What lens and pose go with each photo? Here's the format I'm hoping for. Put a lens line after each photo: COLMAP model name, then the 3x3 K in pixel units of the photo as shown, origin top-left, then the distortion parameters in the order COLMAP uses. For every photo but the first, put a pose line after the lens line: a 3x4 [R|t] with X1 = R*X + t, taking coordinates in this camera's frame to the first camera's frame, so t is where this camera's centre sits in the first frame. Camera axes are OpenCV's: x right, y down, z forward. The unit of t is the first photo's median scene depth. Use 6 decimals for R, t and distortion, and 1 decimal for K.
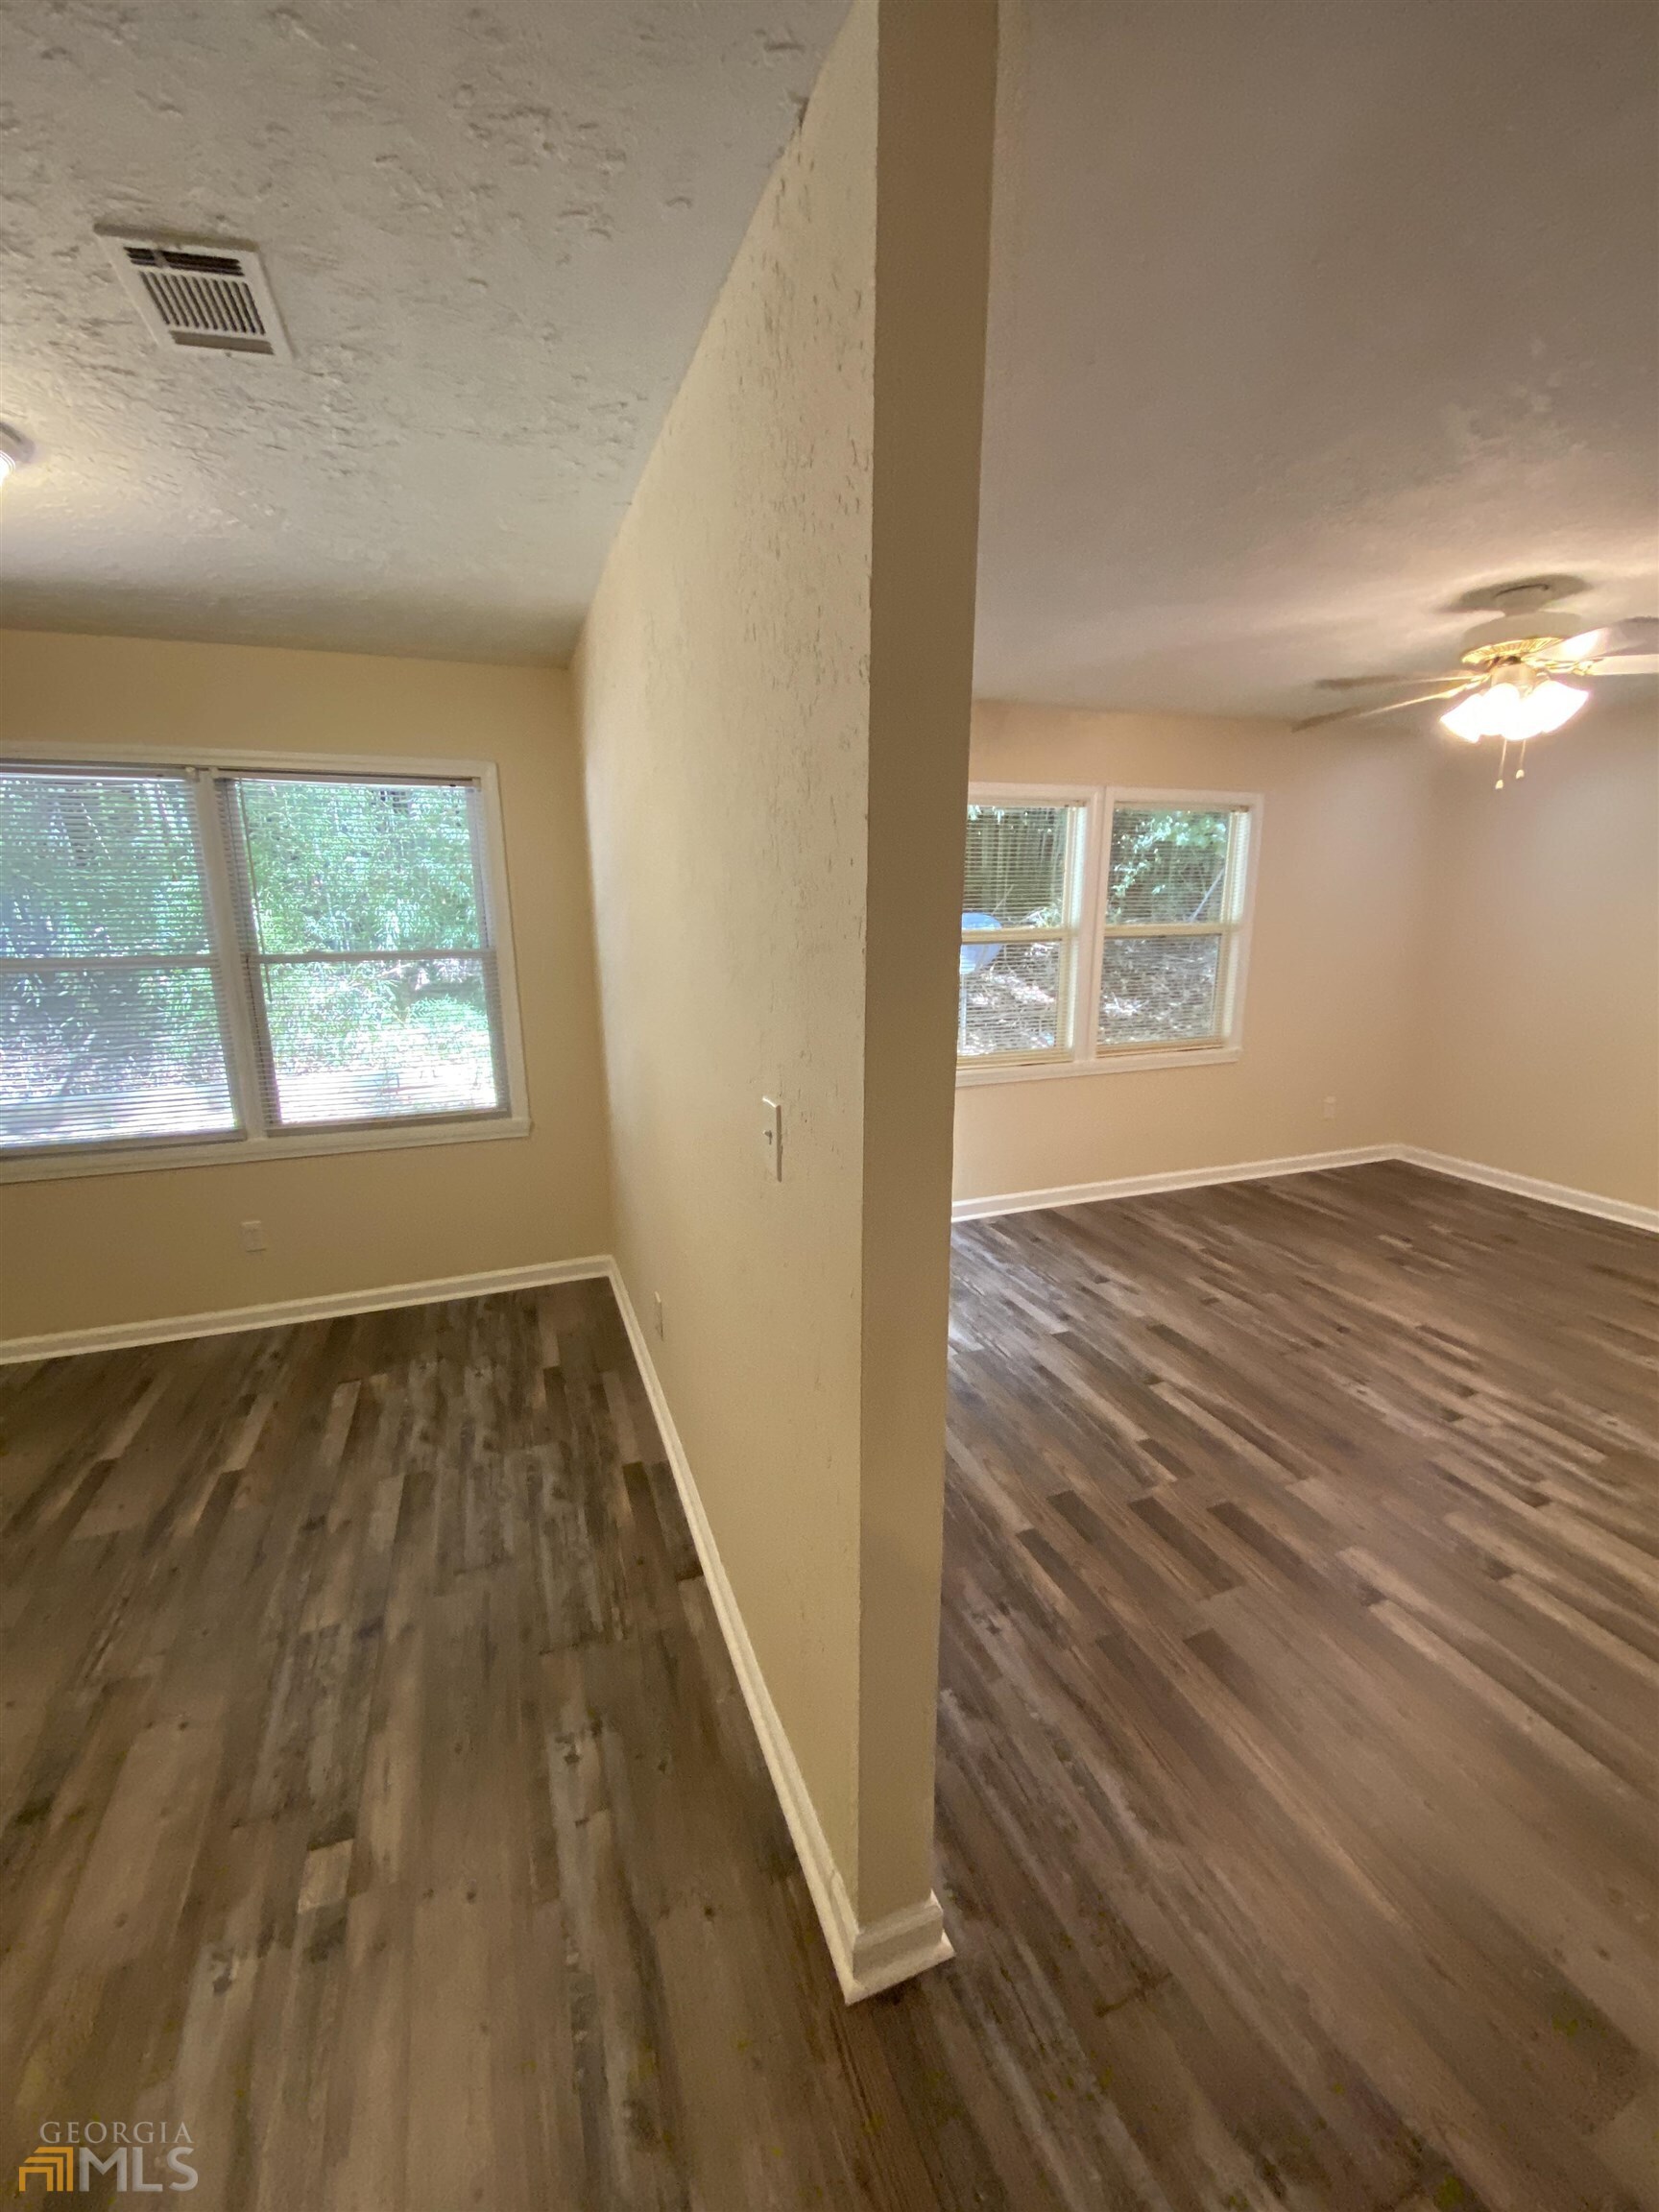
lens RADIAL K [[892.3, 0, 796.0], [0, 892.3, 1054.5], [0, 0, 1]] dist [-0.006598, -0.005556]
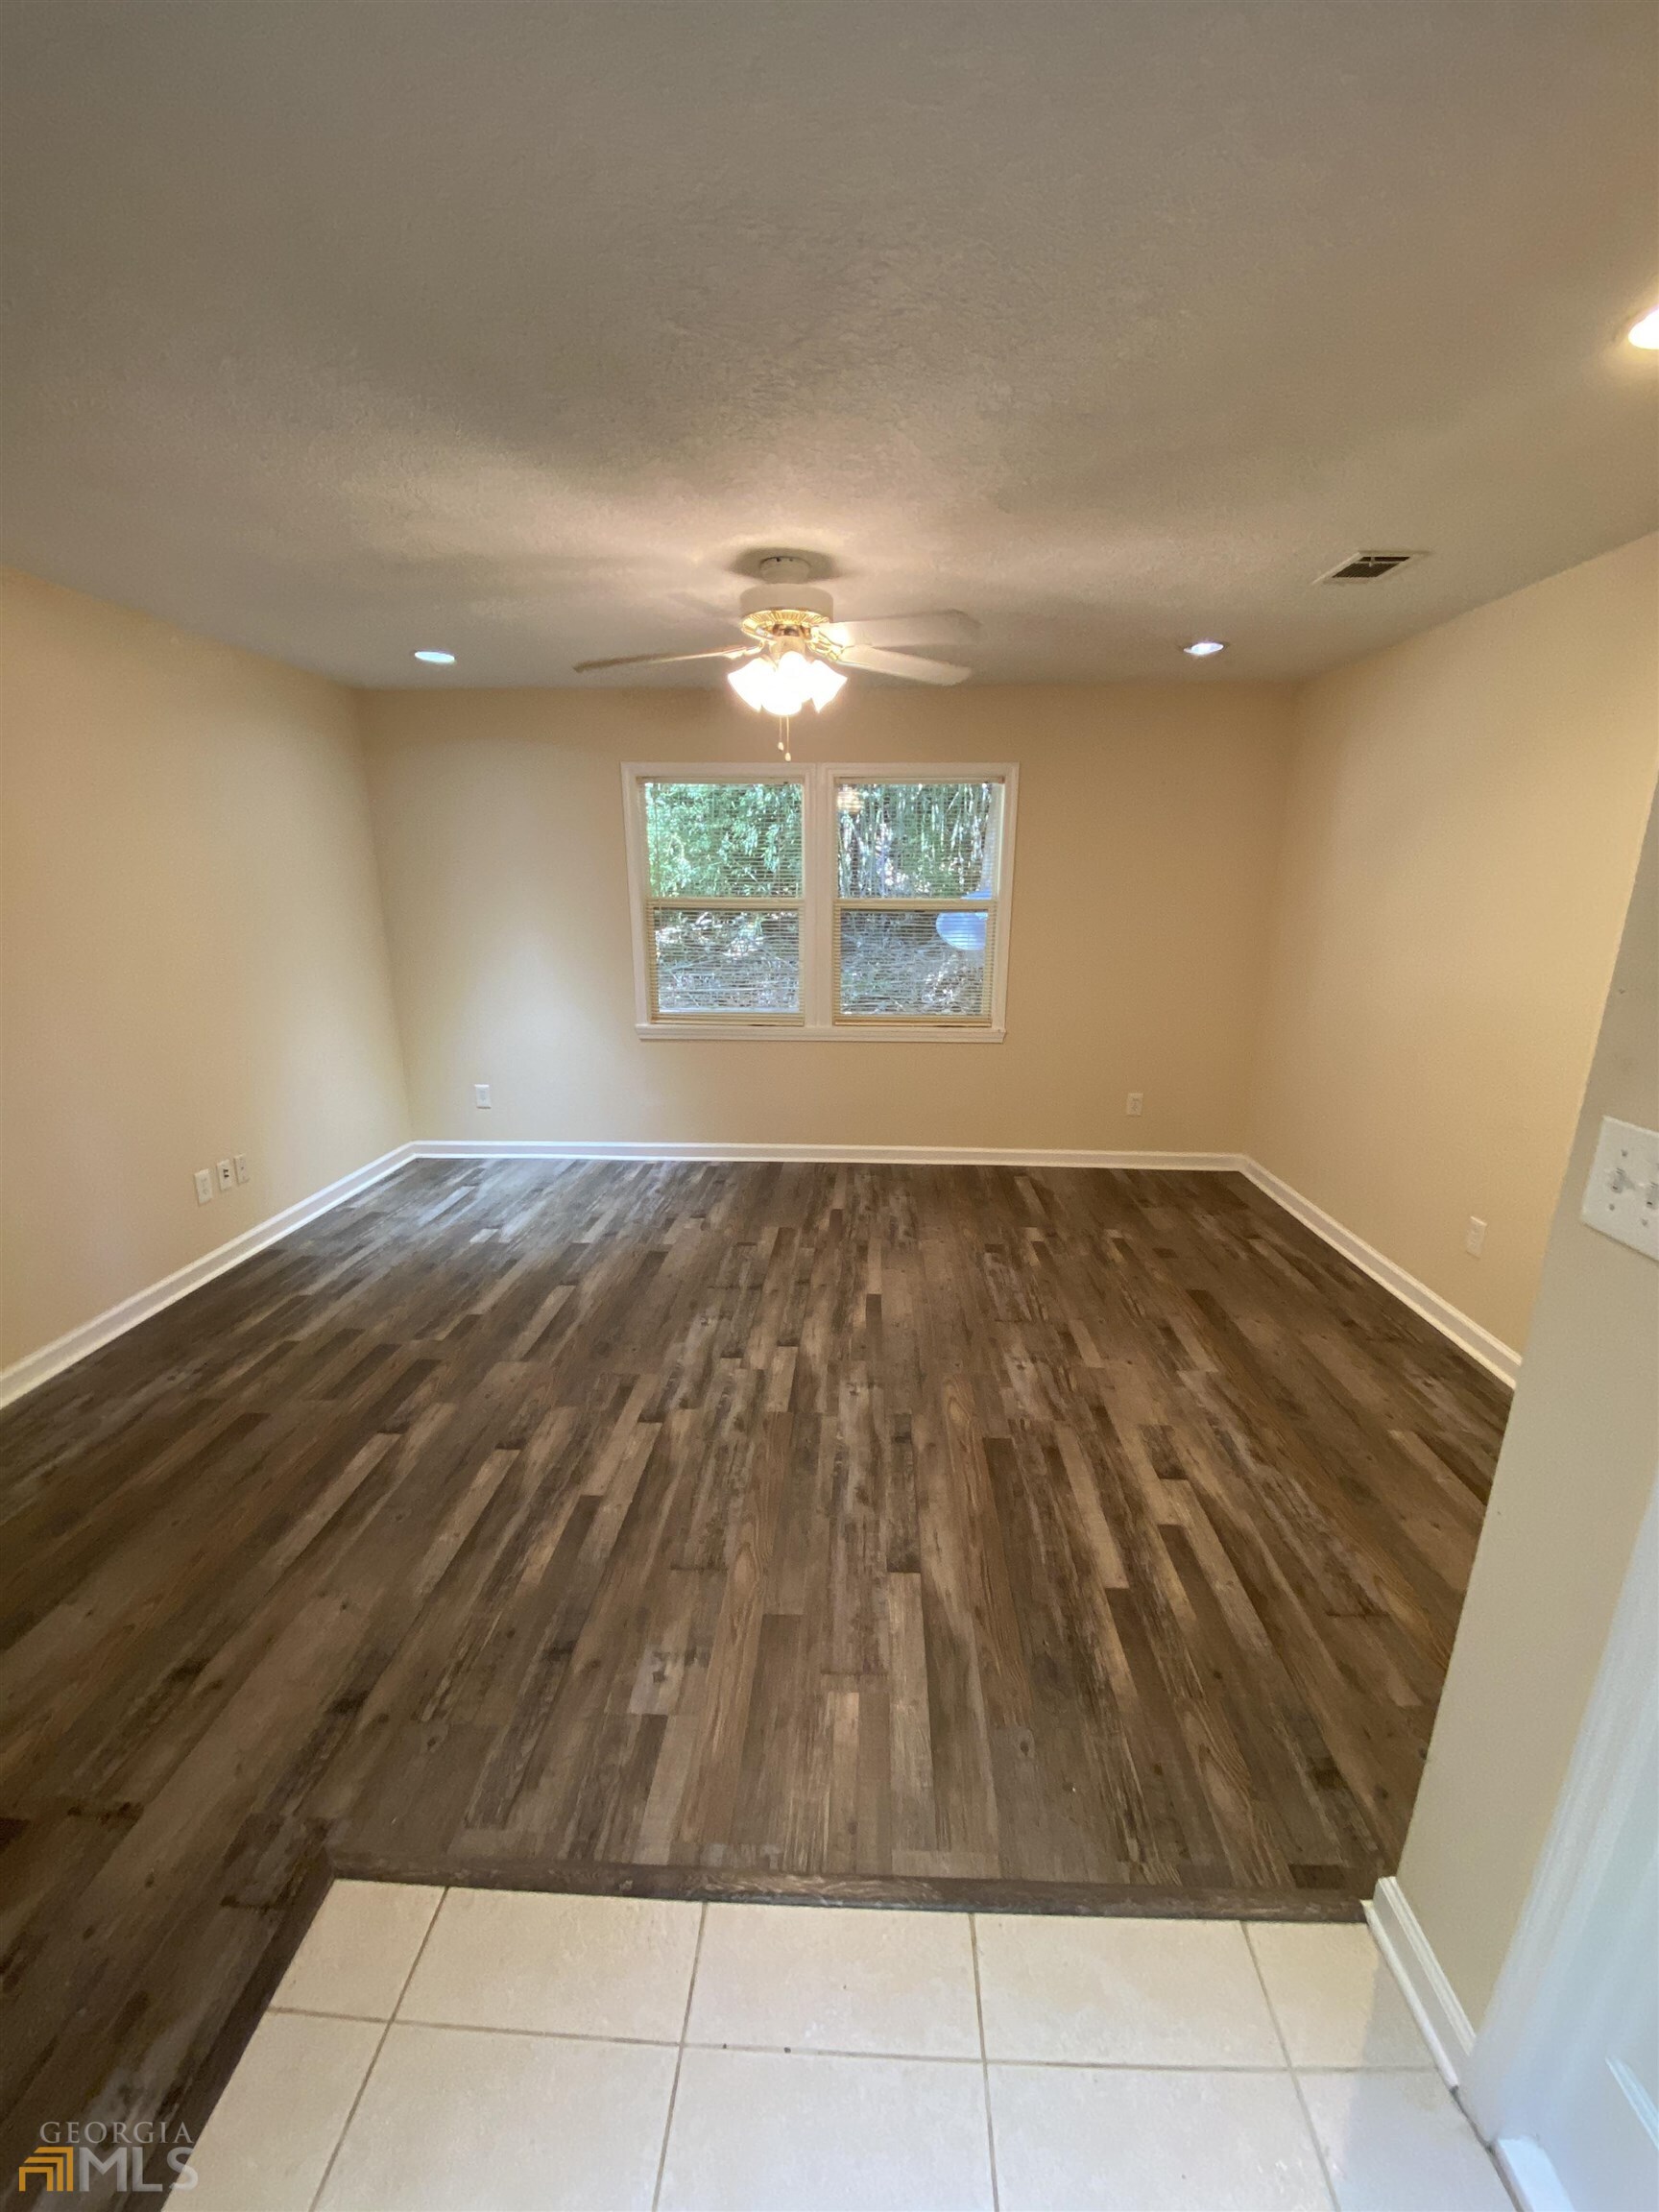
lens RADIAL K [[892.3, 0, 854.1], [0, 892.3, 1063.2], [0, 0, 1]] dist [-0.006598, -0.005556]
pose [[0.934780, 0.093528, -0.342693, 0.891551], [-0.083005, 0.995520, 0.045280, -0.000109], [0.345392, -0.013882, 0.938356, 0.039333]]
